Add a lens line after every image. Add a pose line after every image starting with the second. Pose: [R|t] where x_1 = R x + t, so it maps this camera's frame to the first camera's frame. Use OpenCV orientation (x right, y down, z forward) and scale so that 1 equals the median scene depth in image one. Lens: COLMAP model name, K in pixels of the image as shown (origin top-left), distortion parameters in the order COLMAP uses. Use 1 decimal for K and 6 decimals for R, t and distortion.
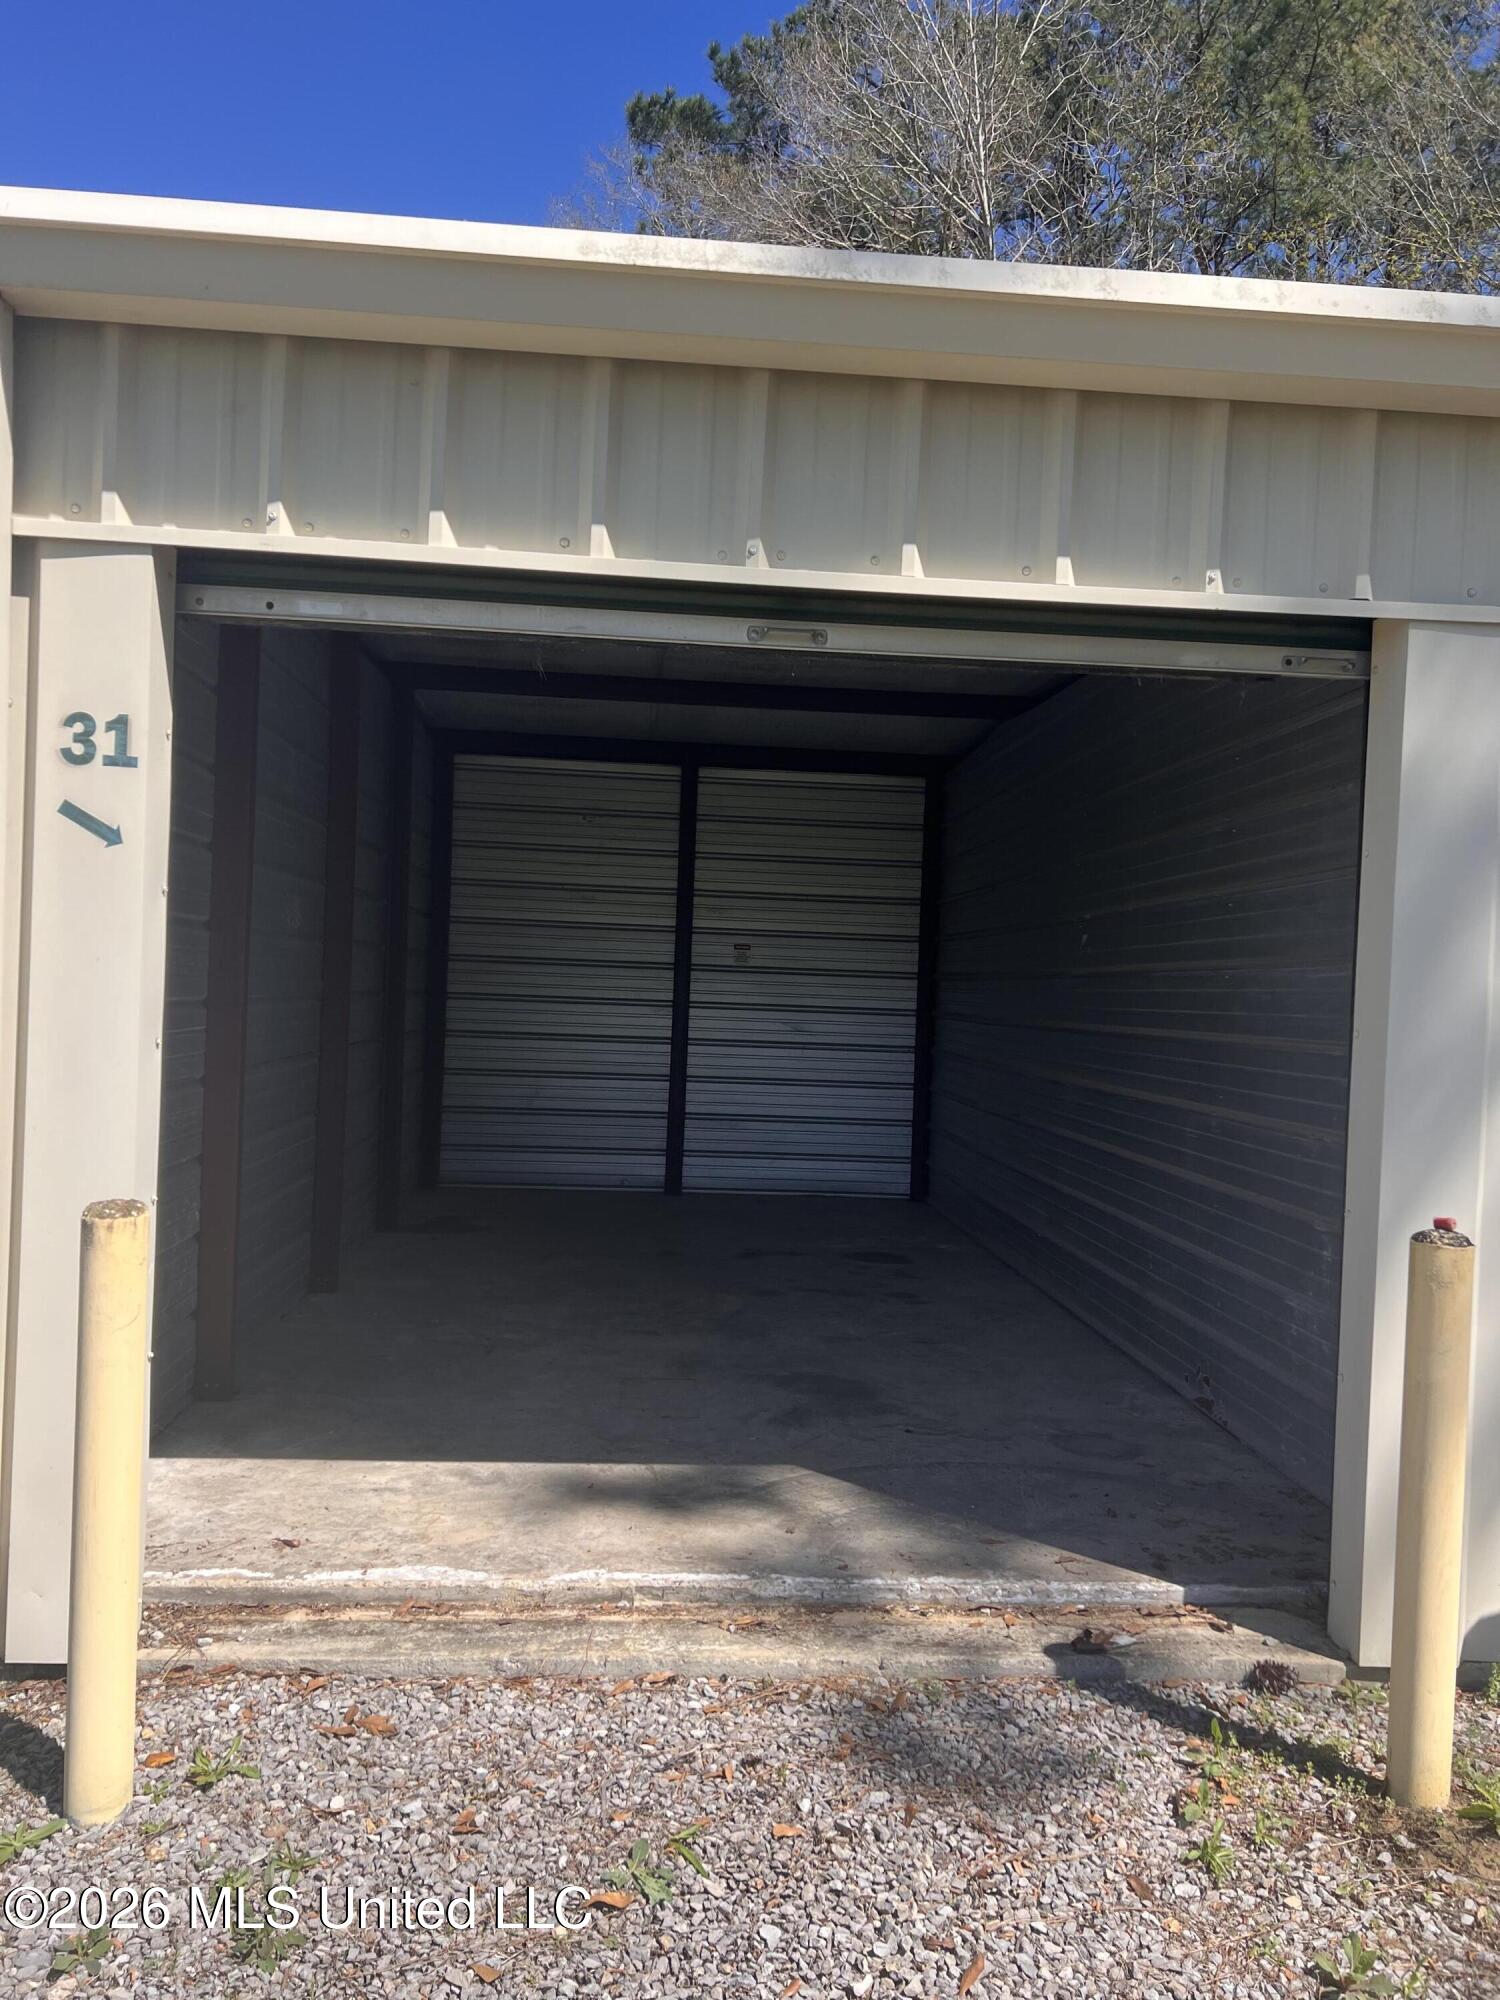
lens RADIAL K [[1513.5, 0, 748.2], [0, 1513.5, 1003.8], [0, 0, 1]] dist [0.063246, -0.071196]
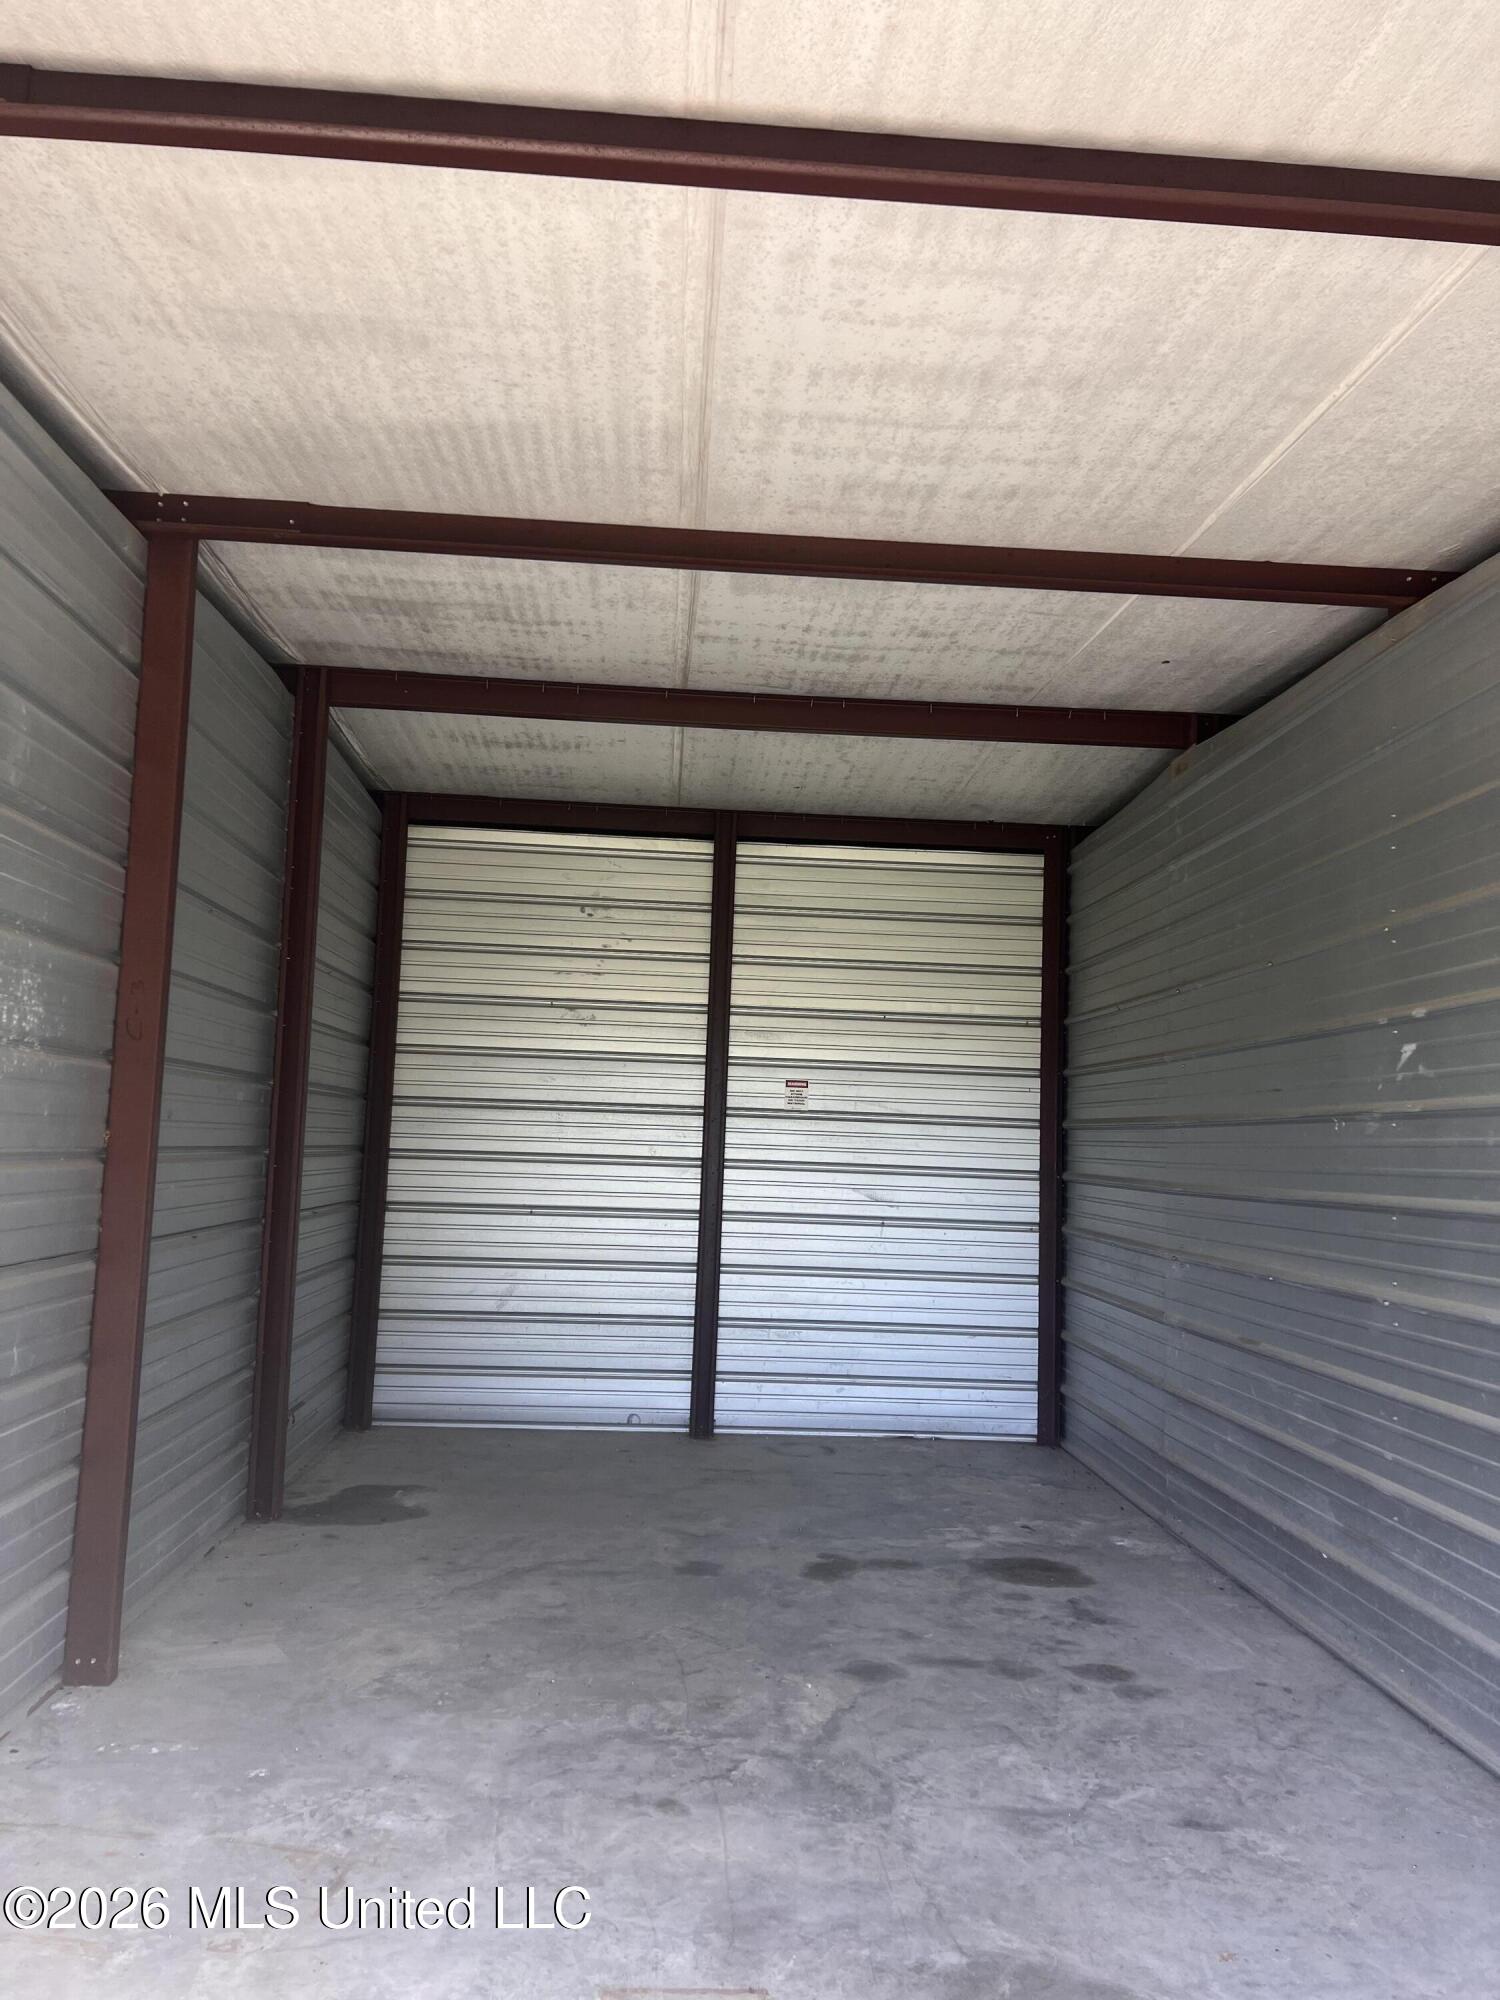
lens RADIAL K [[1513.5, 0, 757.5], [0, 1513.5, 995.7], [0, 0, 1]] dist [0.063246, -0.071196]
pose [[0.999963, -0.004115, -0.007549, -0.017402], [0.003266, 0.994008, -0.109259, -0.000390], [0.007954, 0.109230, 0.993985, 0.273595]]
